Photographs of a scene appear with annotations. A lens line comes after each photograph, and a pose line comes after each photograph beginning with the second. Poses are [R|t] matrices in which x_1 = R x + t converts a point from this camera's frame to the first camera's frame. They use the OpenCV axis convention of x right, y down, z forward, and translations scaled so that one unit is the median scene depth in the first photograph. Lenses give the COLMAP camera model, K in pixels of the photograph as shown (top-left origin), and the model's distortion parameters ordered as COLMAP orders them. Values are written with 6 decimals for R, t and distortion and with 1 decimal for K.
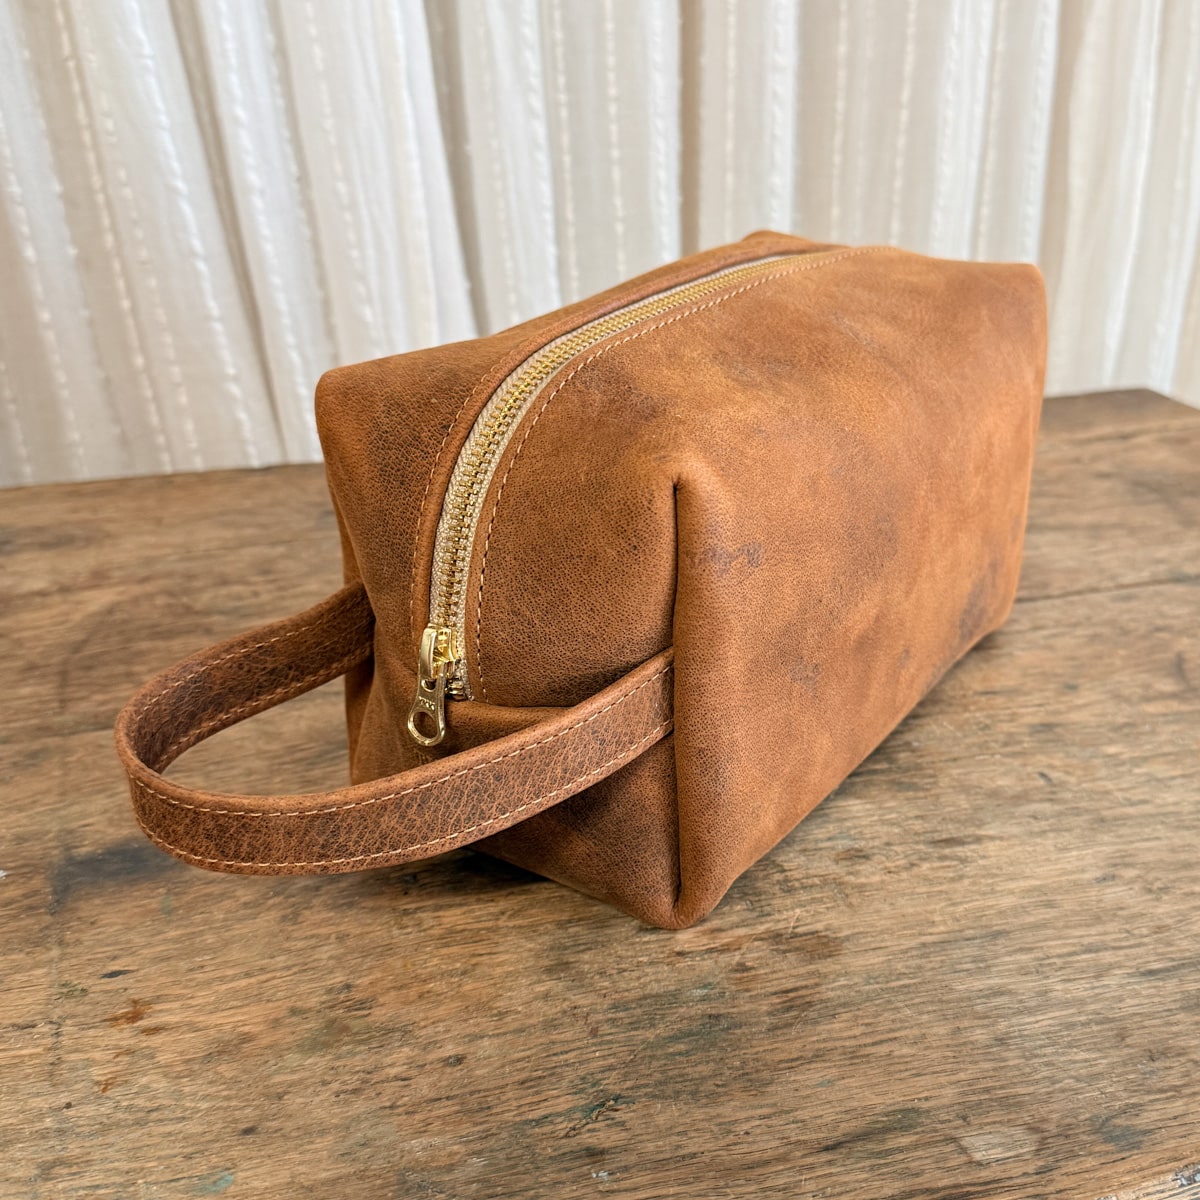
lens RADIAL K [[1522.1, 0, 674.3], [0, 1522.1, 603.1], [0, 0, 1]] dist [0.205219, -0.576760]
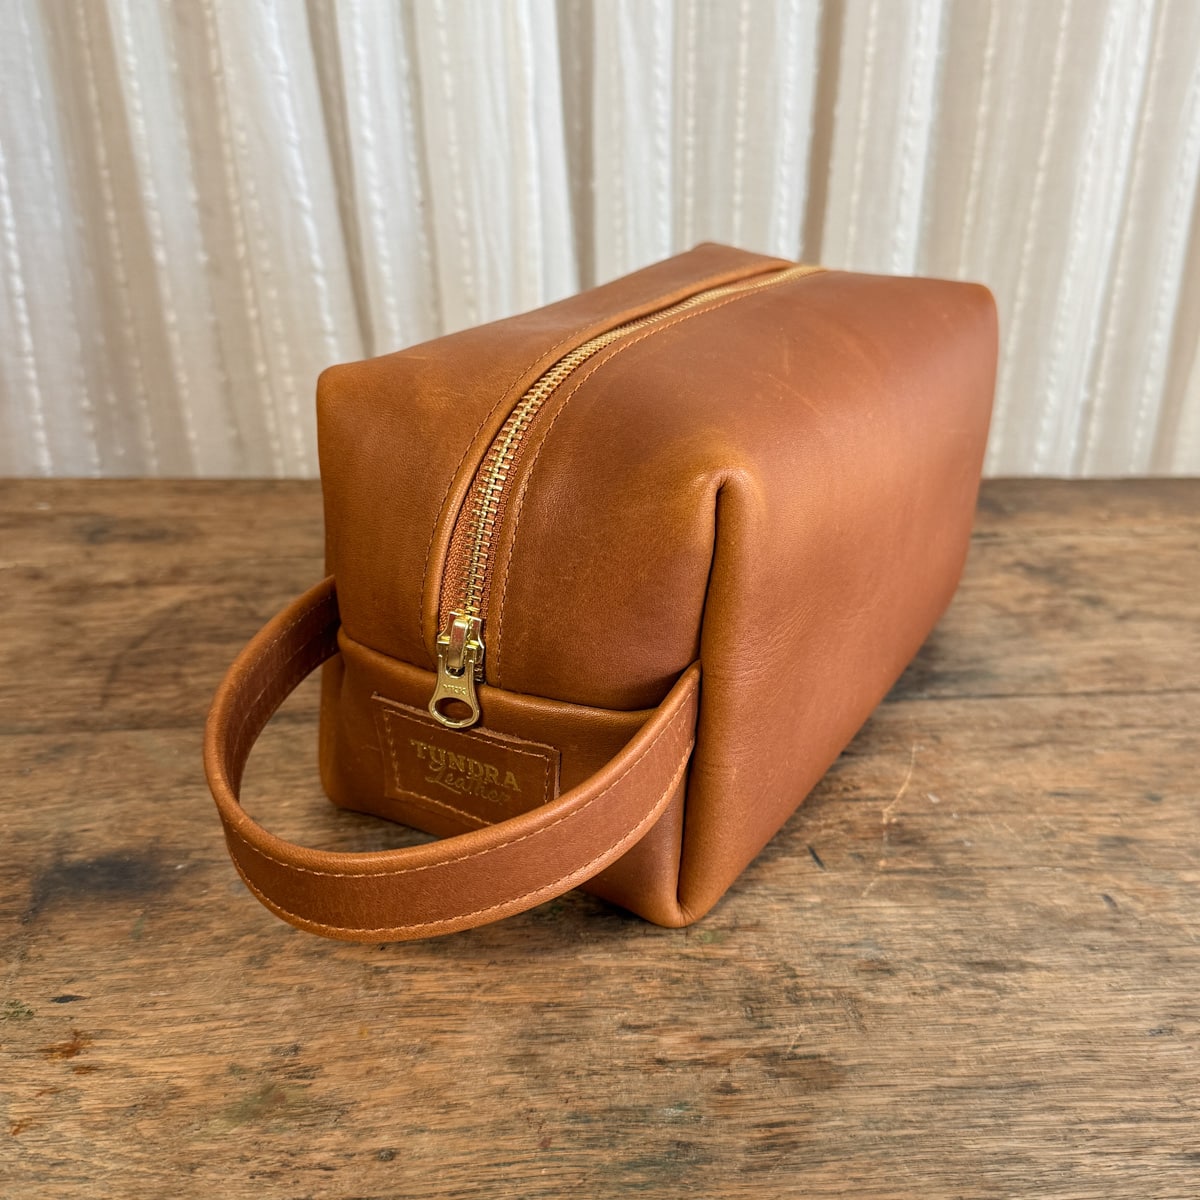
lens RADIAL K [[1401.3, 0, 630.1], [0, 1401.3, 585.8], [0, 0, 1]] dist [0.145209, -0.407205]
pose [[0.986695, 0.096423, -0.130901, 0.067448], [-0.100068, 0.994747, -0.021547, -0.027657], [0.128136, 0.034359, 0.991161, 0.169425]]
